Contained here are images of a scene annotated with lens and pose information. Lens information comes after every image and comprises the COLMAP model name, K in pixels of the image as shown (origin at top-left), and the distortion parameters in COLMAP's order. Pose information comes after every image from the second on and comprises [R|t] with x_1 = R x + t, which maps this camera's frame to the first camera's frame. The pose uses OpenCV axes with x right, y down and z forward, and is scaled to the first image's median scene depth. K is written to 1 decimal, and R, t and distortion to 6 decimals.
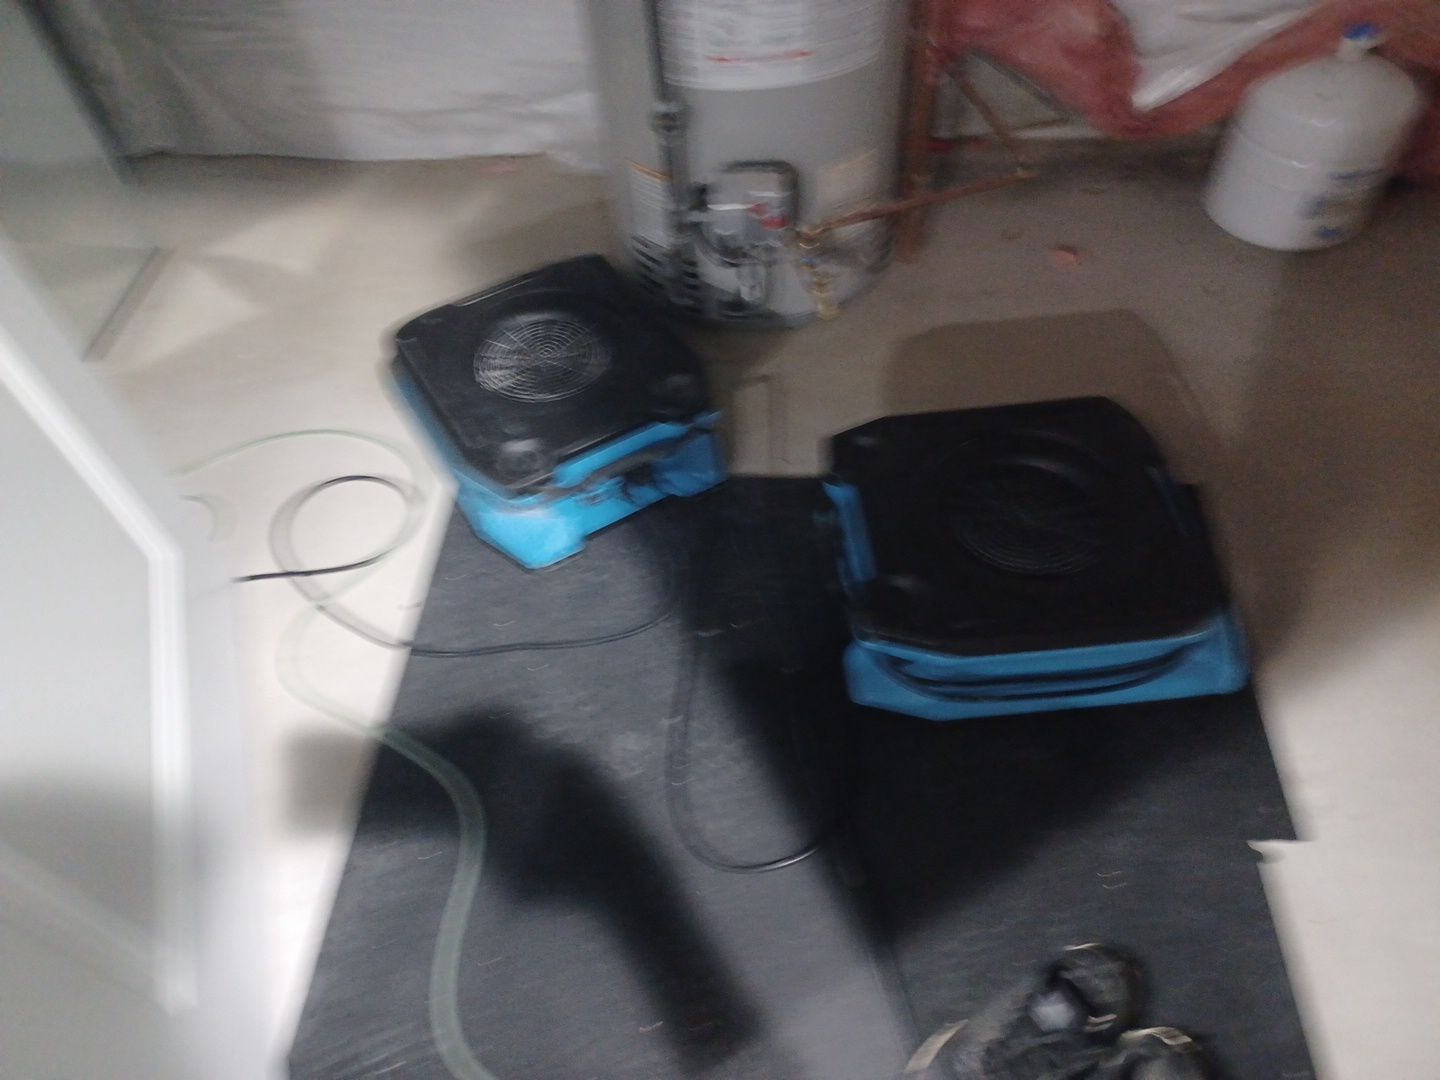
lens RADIAL K [[1072.7, 0, 727.8], [0, 1072.7, 537.6], [0, 0, 1]] dist [0.054756, -0.047706]
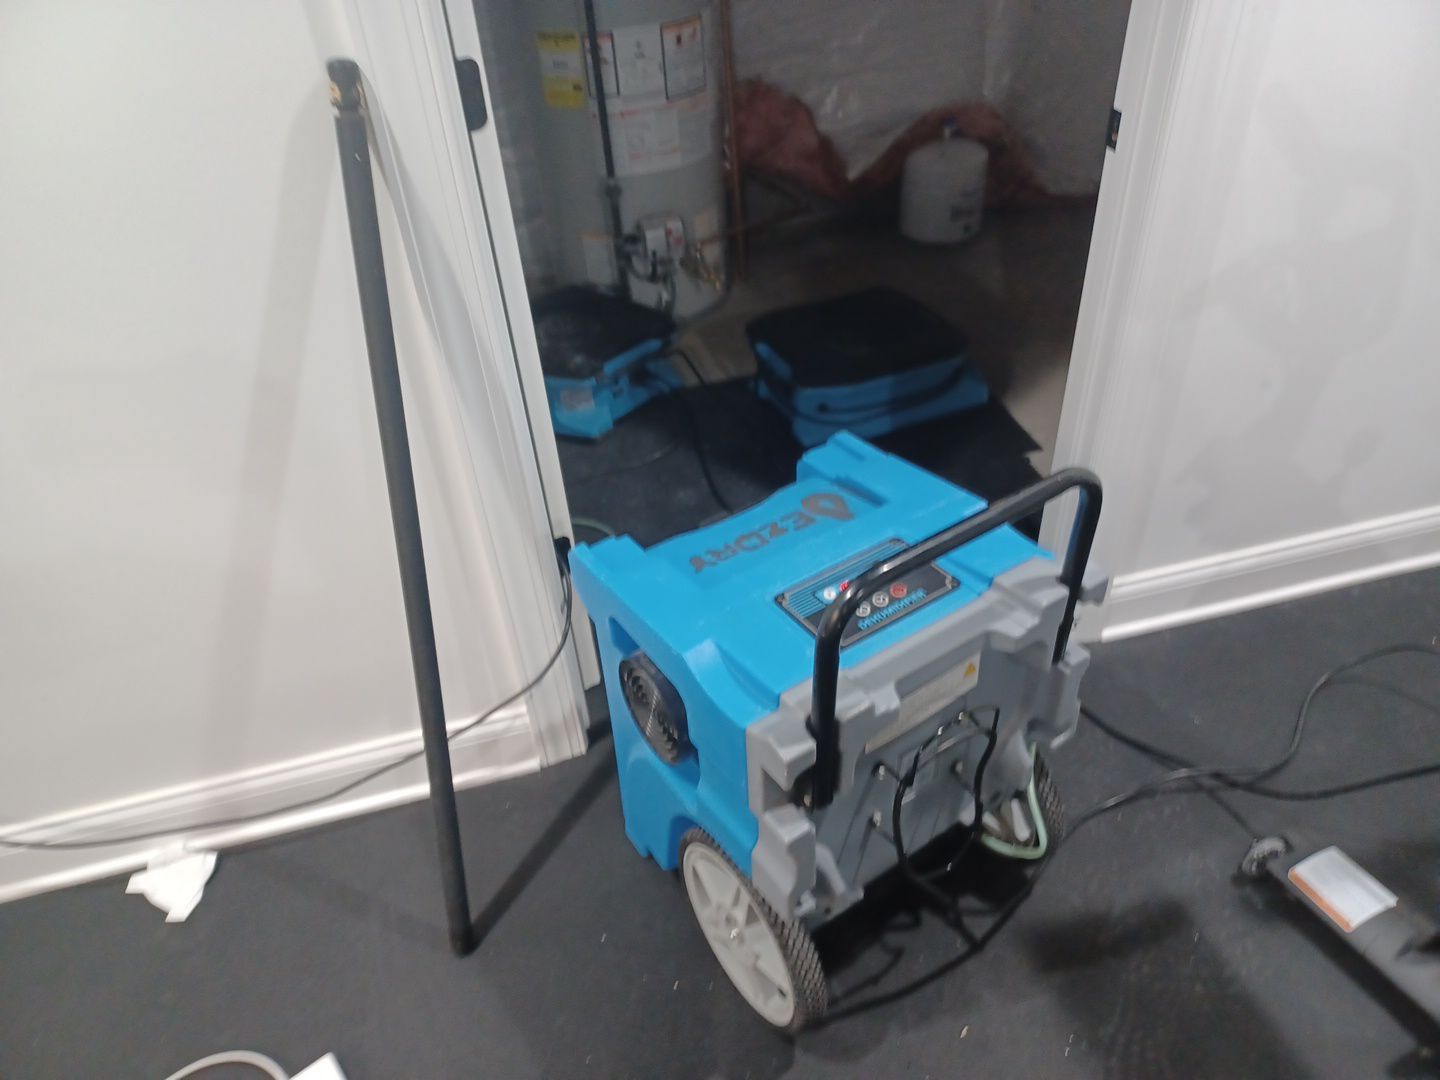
lens RADIAL K [[1072.7, 0, 727.8], [0, 1072.7, 537.6], [0, 0, 1]] dist [0.054756, -0.047706]
pose [[0.951361, -0.188101, 0.243988, -0.402103], [0.245700, 0.941039, -0.232546, 0.590624], [-0.185860, 0.281183, 0.941484, -0.529436]]
